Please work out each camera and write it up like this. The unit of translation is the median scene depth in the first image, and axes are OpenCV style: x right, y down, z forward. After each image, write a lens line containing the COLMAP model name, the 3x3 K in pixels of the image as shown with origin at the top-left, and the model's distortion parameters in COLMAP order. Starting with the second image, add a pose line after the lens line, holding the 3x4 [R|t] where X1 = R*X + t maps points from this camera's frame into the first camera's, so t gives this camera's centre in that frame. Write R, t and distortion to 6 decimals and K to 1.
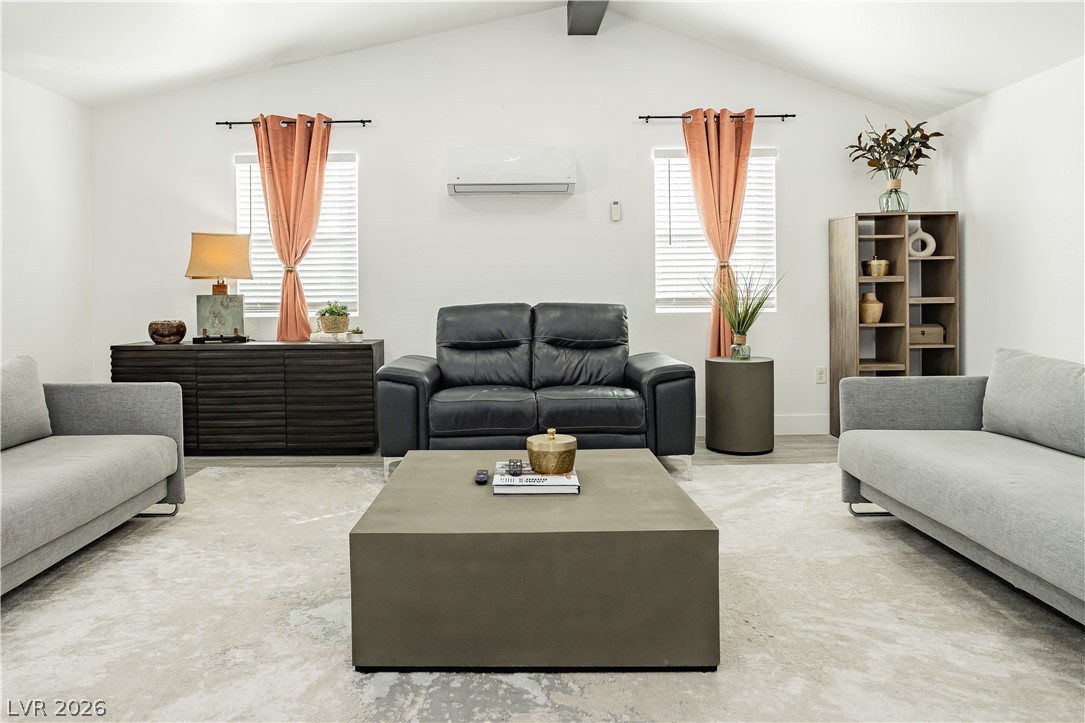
lens RADIAL K [[679.5, 0, 507.8], [0, 679.5, 298.3], [0, 0, 1]] dist [-0.039386, 0.022136]
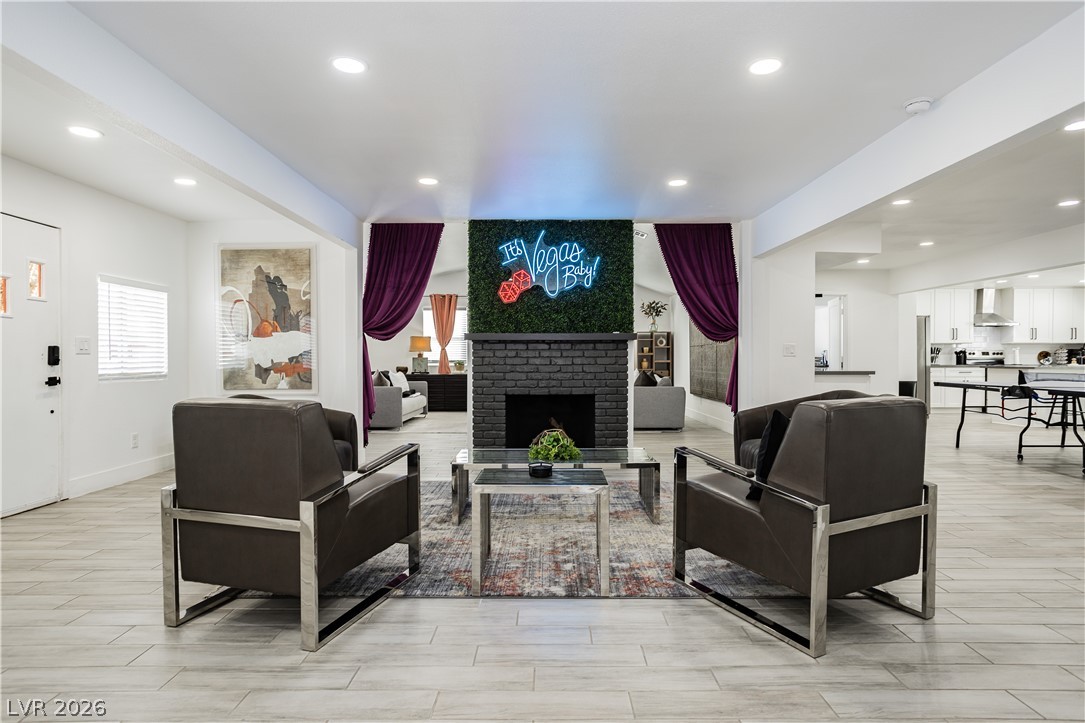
lens RADIAL K [[596.1, 0, 545.4], [0, 596.1, 366.9], [0, 0, 1]] dist [-0.007243, 0.010444]
pose [[0.999927, 0.008938, -0.008118, 0.136878], [-0.008841, 0.999891, 0.011845, 0.000956], [0.008223, -0.011773, 0.999897, -1.586957]]
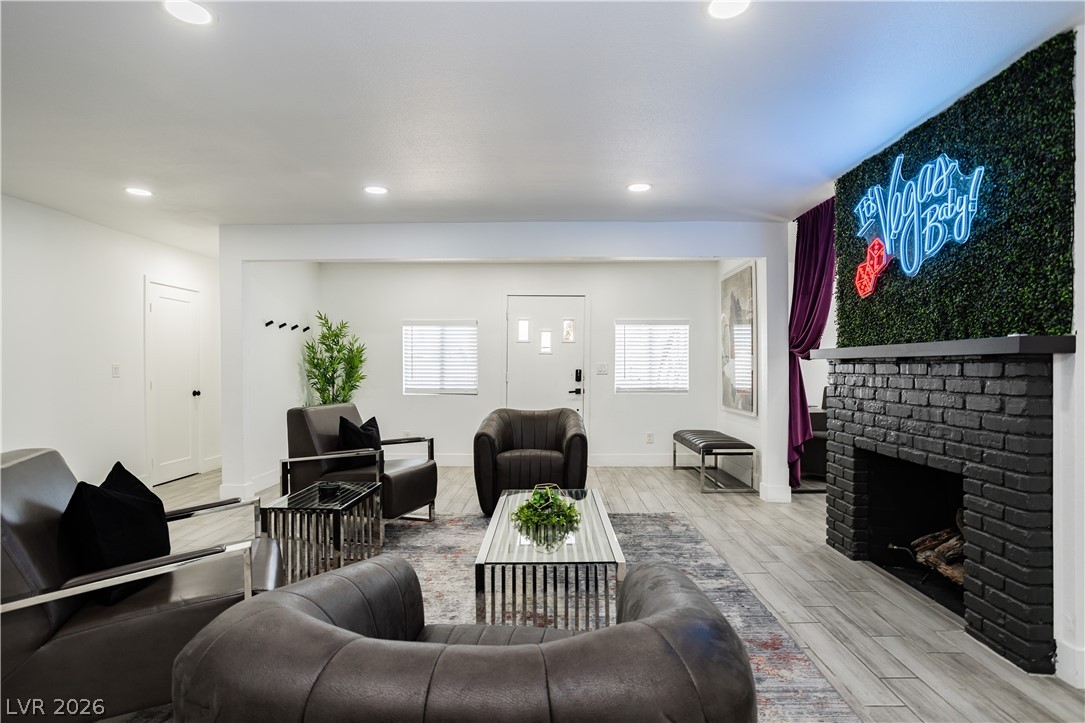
lens RADIAL K [[547.5, 0, 557.7], [0, 547.5, 368.8], [0, 0, 1]] dist [0.000379, 0.007148]
pose [[-0.003563, 0.014361, -0.999891, 0.773770], [-0.002807, 0.999893, 0.014371, -0.036149], [0.999990, 0.002858, -0.003522, -0.690182]]
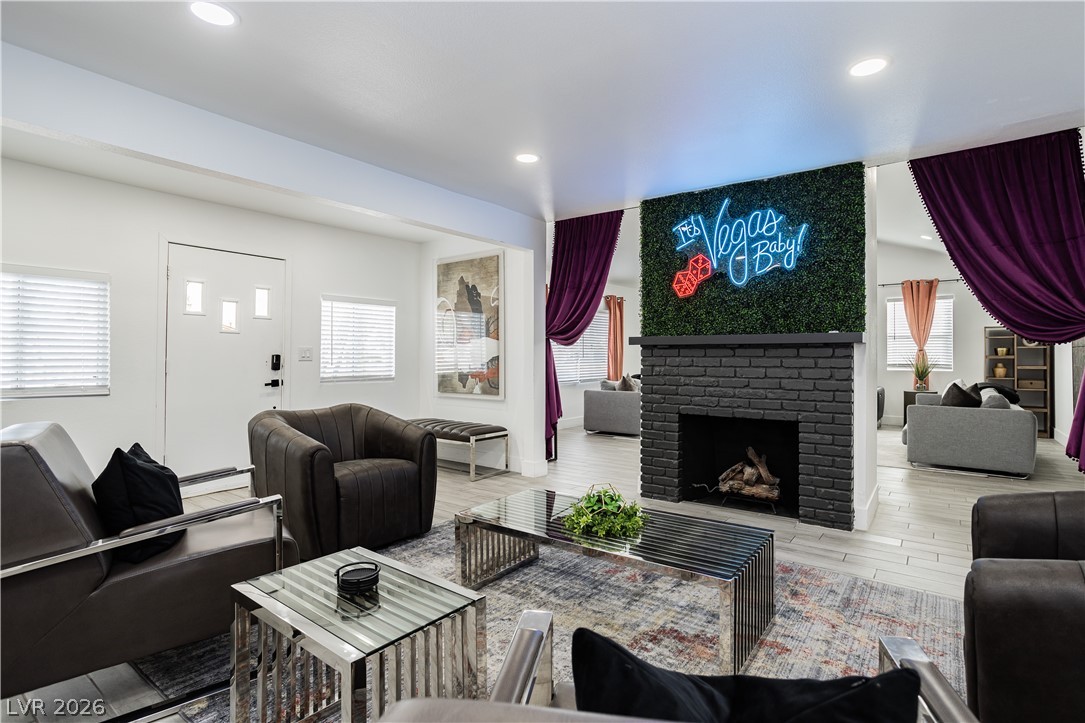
lens RADIAL K [[534.5, 0, 565.7], [0, 534.5, 352.8], [0, 0, 1]] dist [-0.035440, 0.022520]
pose [[0.806811, 0.009350, -0.590735, 0.423487], [-0.011996, 0.999928, -0.000557, -0.023988], [0.590688, 0.007536, 0.806865, -1.147737]]
